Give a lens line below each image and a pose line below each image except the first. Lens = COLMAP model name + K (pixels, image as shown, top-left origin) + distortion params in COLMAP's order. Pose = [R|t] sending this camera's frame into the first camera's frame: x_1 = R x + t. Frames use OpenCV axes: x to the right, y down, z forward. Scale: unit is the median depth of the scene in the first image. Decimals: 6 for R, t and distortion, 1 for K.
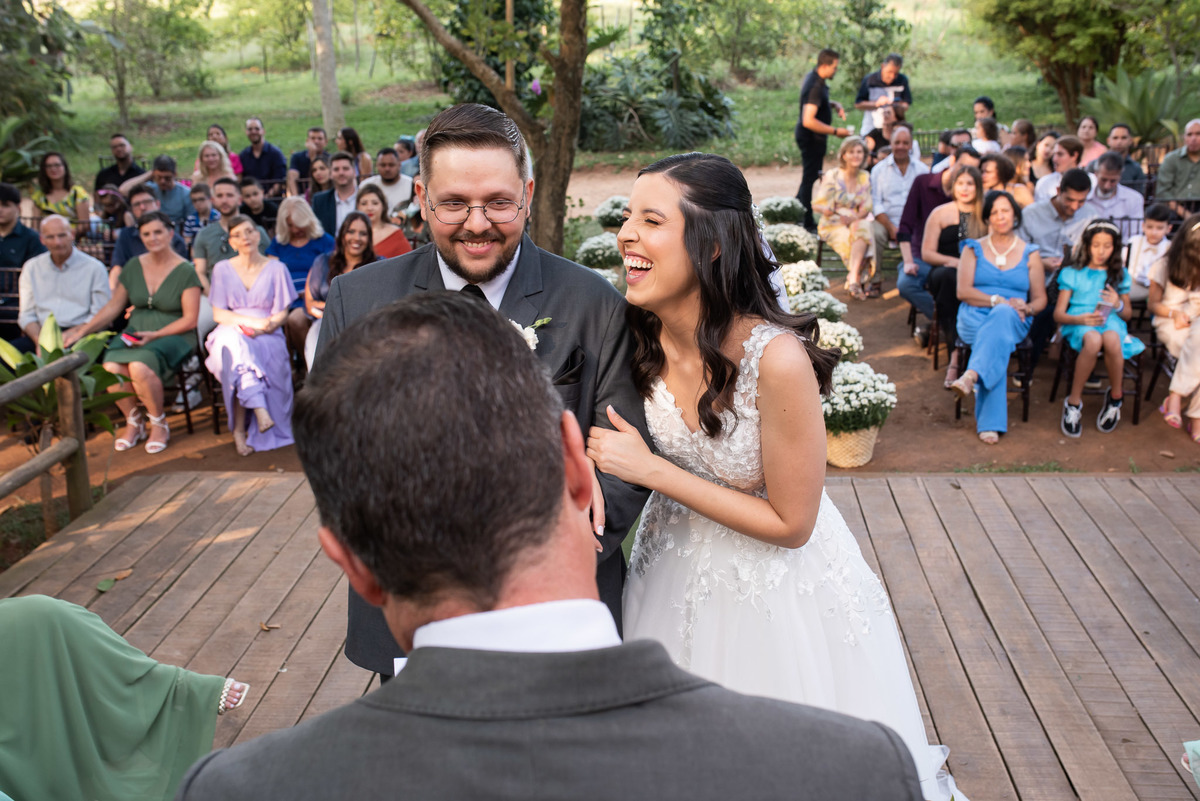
lens RADIAL K [[1217.8, 0, 604.4], [0, 1217.8, 415.4], [0, 0, 1]] dist [-0.058599, 0.079259]
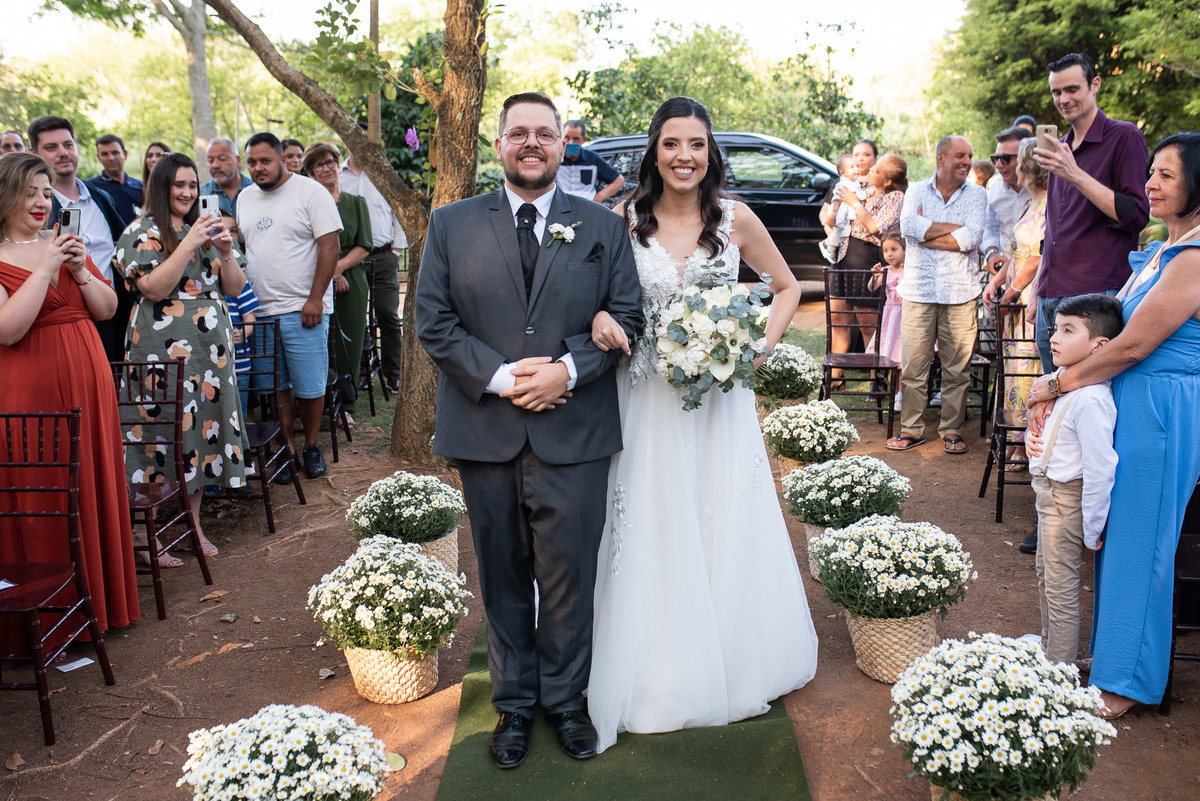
lens RADIAL K [[1146.8, 0, 620.4], [0, 1146.8, 403.7], [0, 0, 1]] dist [-0.067856, 0.098747]
pose [[0.997989, 0.003011, 0.063310, 0.019561], [0.003478, 0.994764, -0.102137, -0.058222], [-0.063286, 0.102152, 0.992754, 0.373266]]
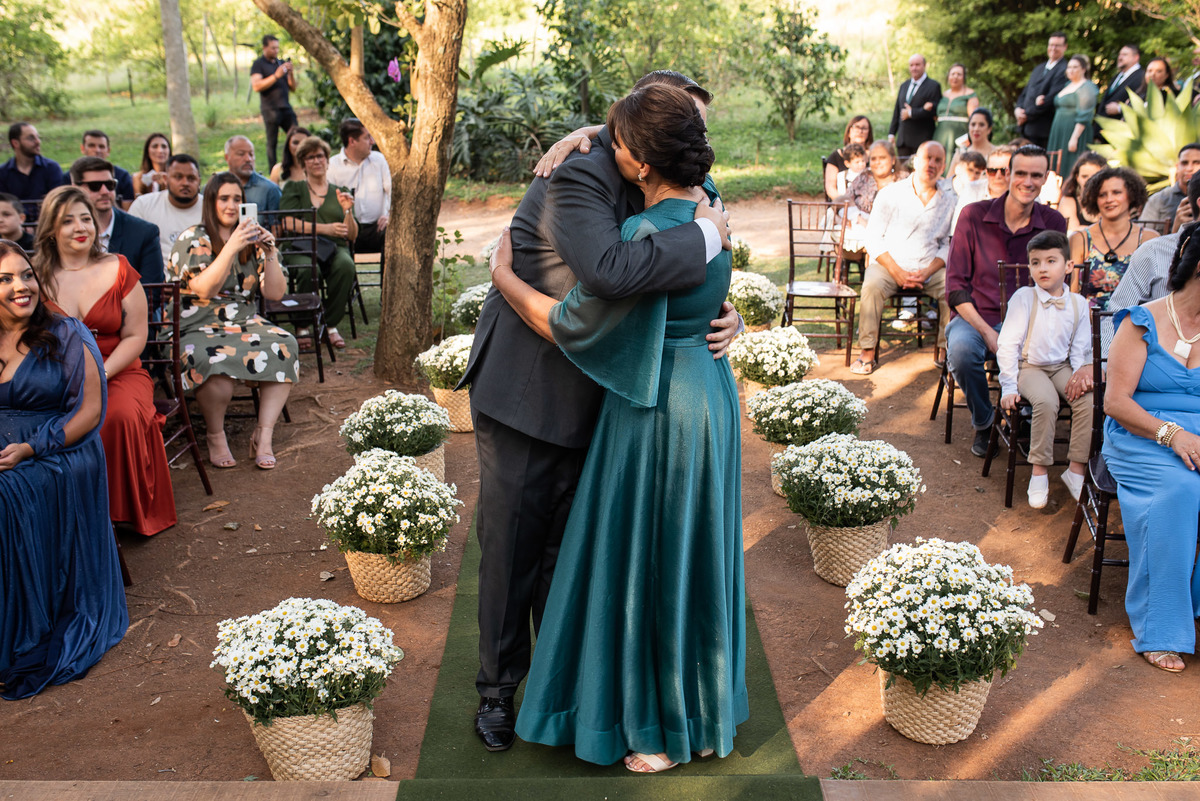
lens RADIAL K [[1134.3, 0, 600.0], [0, 1134.3, 400.5], [0, 0, 1]] dist [-0.070250, 0.105995]
pose [[0.996736, 0.006490, 0.080465, 0.010922], [-0.003367, 0.999238, -0.038885, -0.055602], [-0.080656, 0.038487, 0.995999, 0.347732]]
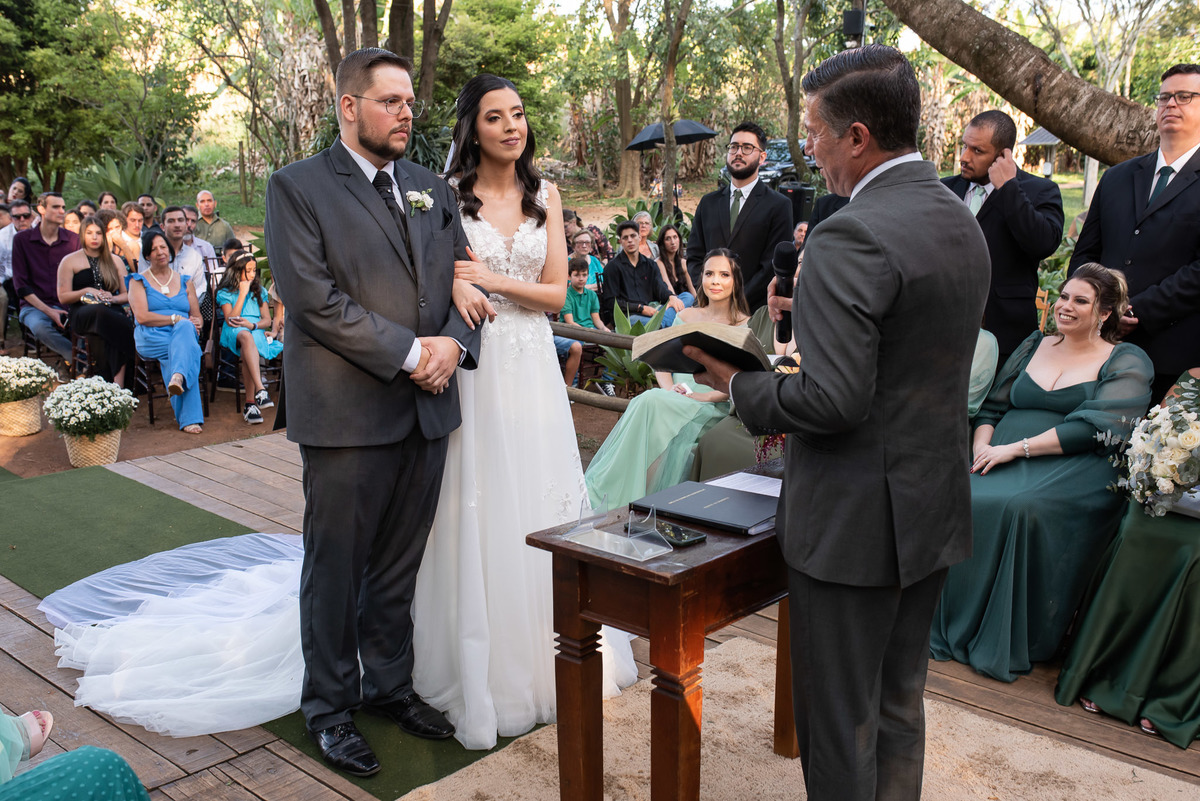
lens RADIAL K [[1217.8, 0, 604.4], [0, 1217.8, 415.4], [0, 0, 1]] dist [-0.058599, 0.079259]
pose [[0.594402, -0.121250, 0.794975, -0.268725], [0.199959, 0.979804, -0.000069, 0.058139], [-0.778911, 0.159004, 0.606642, -0.034183]]
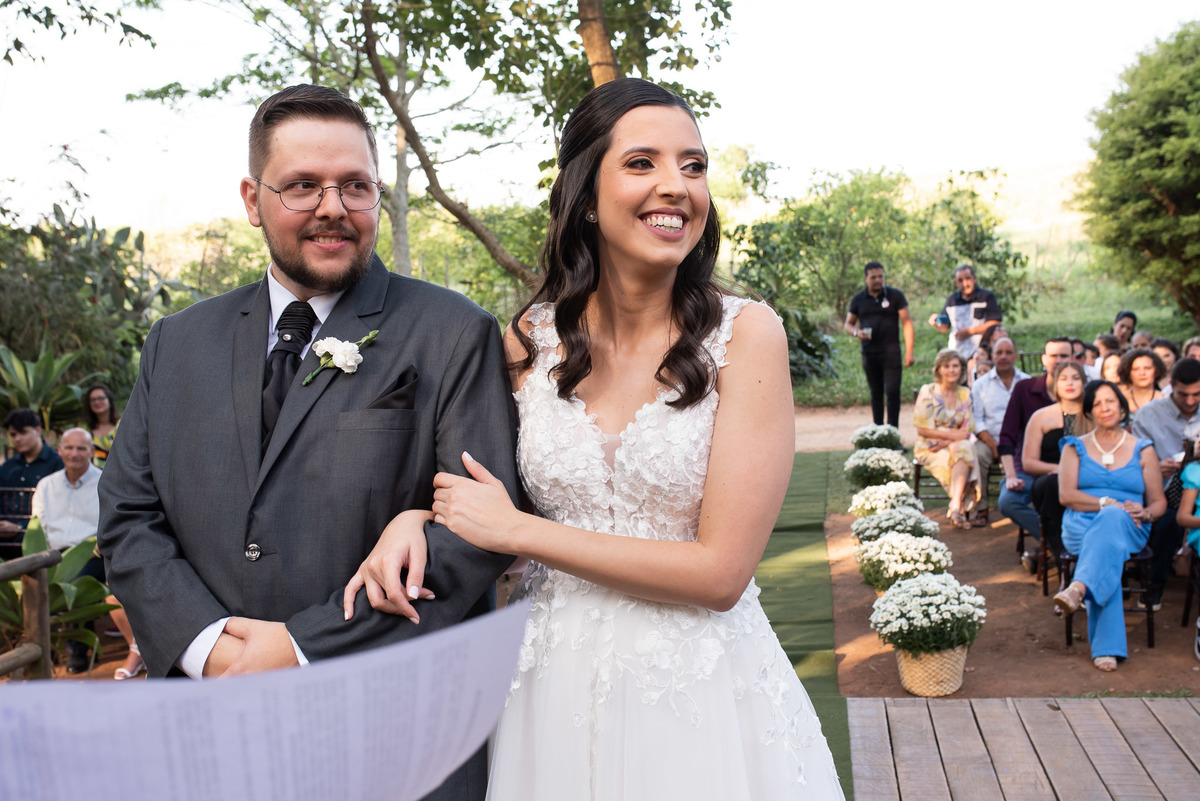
lens RADIAL K [[1305.6, 0, 599.7], [0, 1305.6, 460.7], [0, 0, 1]] dist [-0.036095, 0.024134]
pose [[0.995256, -0.011291, -0.096638, 0.039267], [-0.007068, 0.982229, -0.187551, 0.034890], [0.097039, 0.187345, 0.977489, 0.042088]]
